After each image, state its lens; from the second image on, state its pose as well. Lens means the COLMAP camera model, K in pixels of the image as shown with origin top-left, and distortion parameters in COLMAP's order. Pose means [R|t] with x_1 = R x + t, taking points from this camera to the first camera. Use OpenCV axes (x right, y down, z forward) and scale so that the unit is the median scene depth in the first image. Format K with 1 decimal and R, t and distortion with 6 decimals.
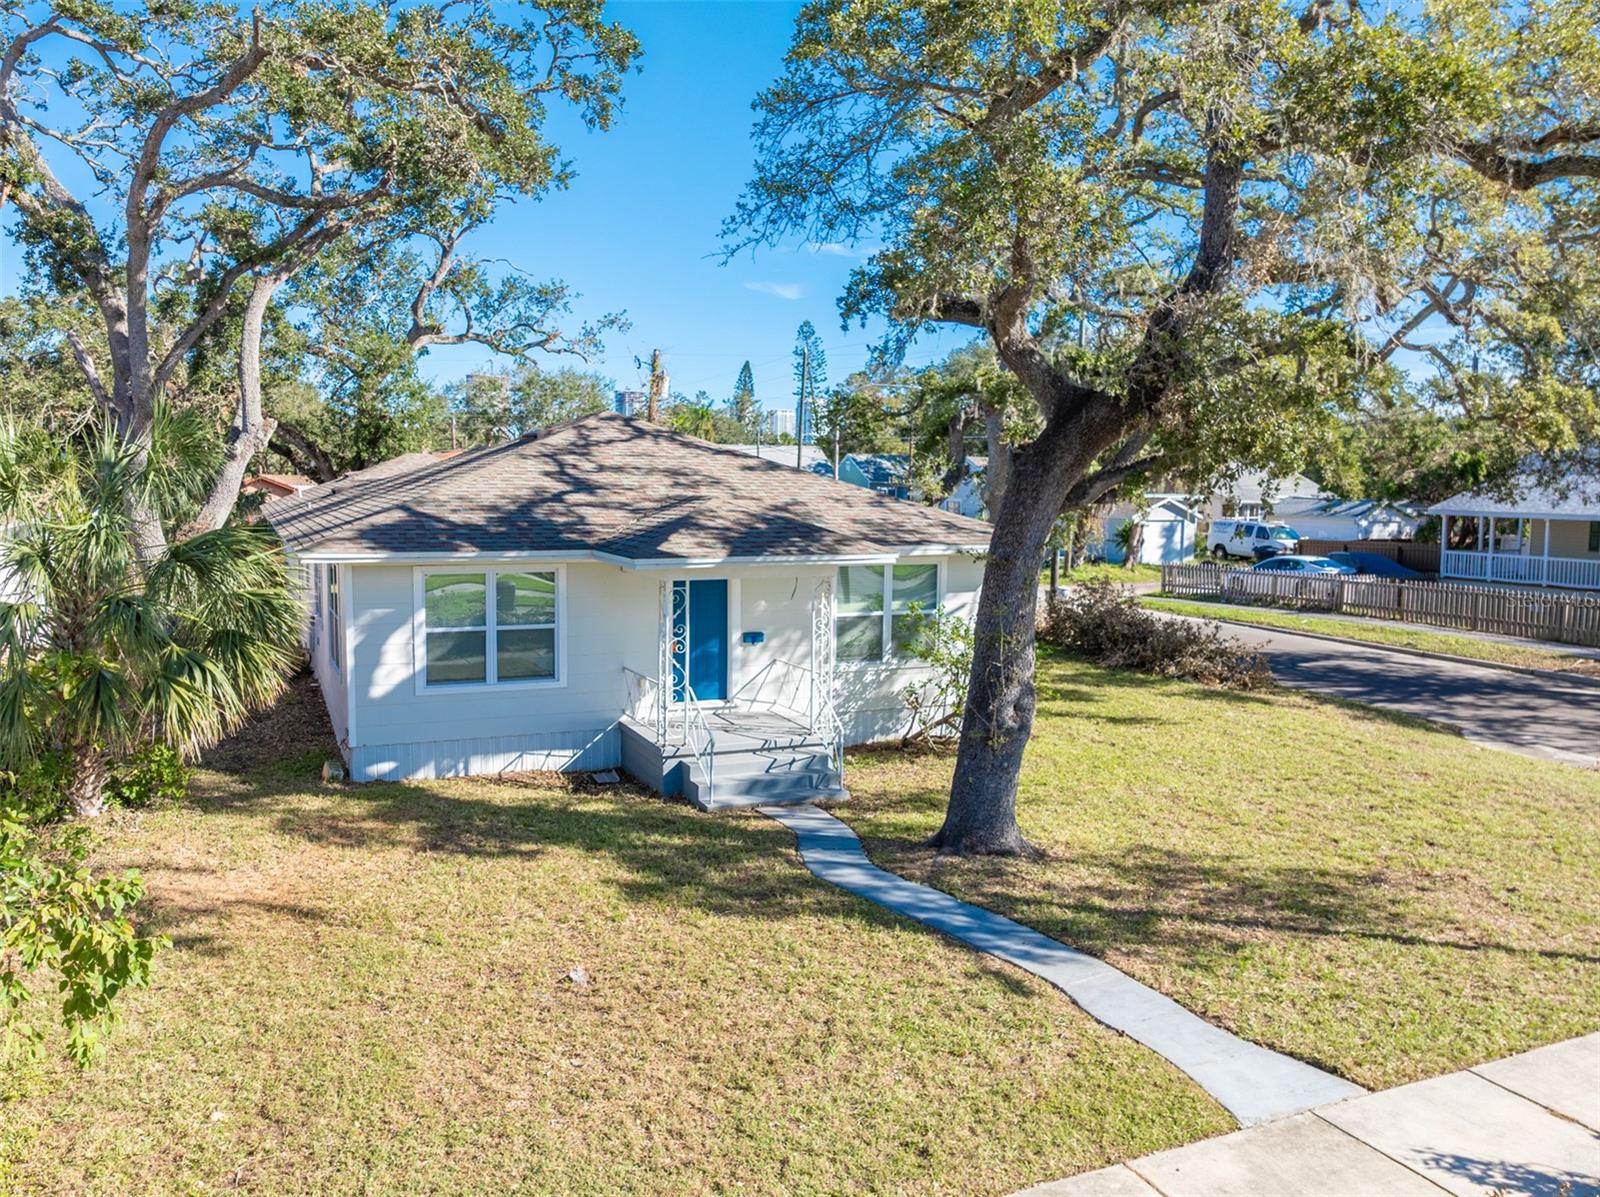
lens RADIAL K [[1109.7, 0, 699.6], [0, 1109.7, 578.8], [0, 0, 1]] dist [-0.027522, 0.005035]
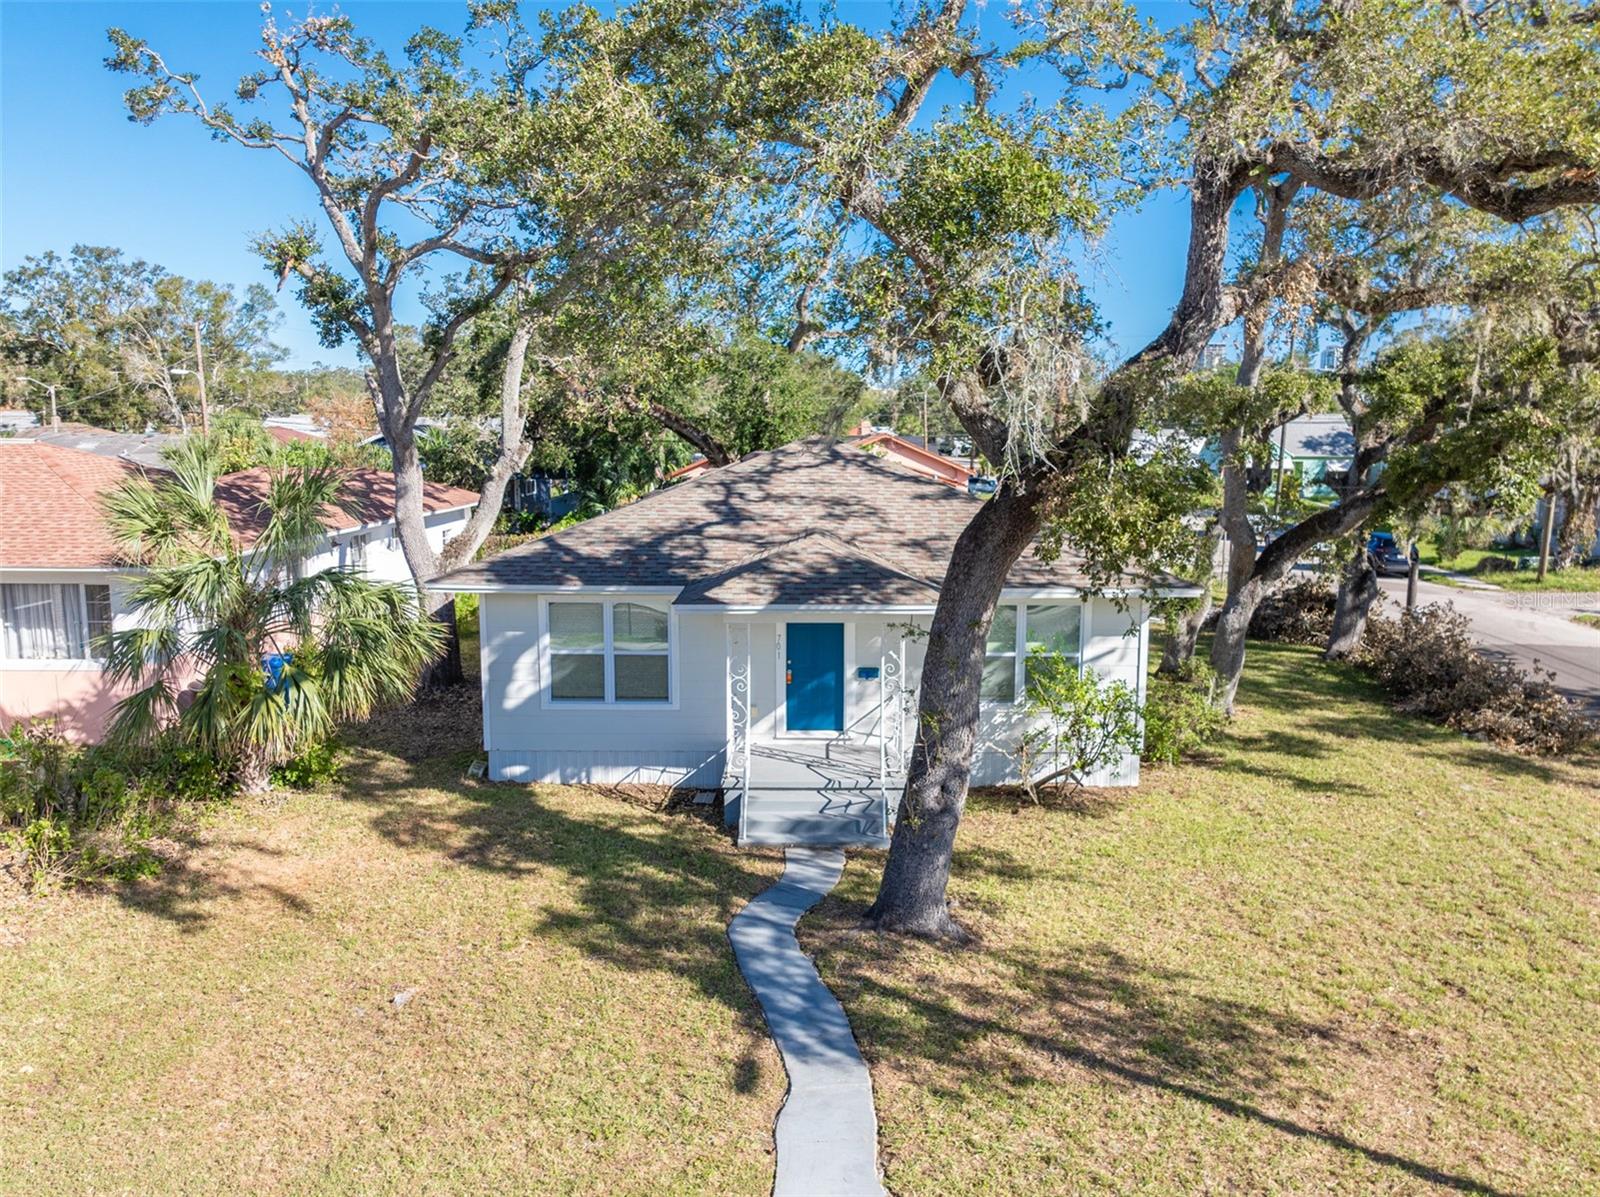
lens RADIAL K [[1104.8, 0, 853.0], [0, 1104.8, 595.5], [0, 0, 1]] dist [-0.004124, -0.053247]
pose [[0.944514, 0.045638, -0.325284, 0.444298], [-0.030203, 0.998172, 0.052346, -0.086522], [0.327078, -0.039617, 0.944166, 0.057072]]
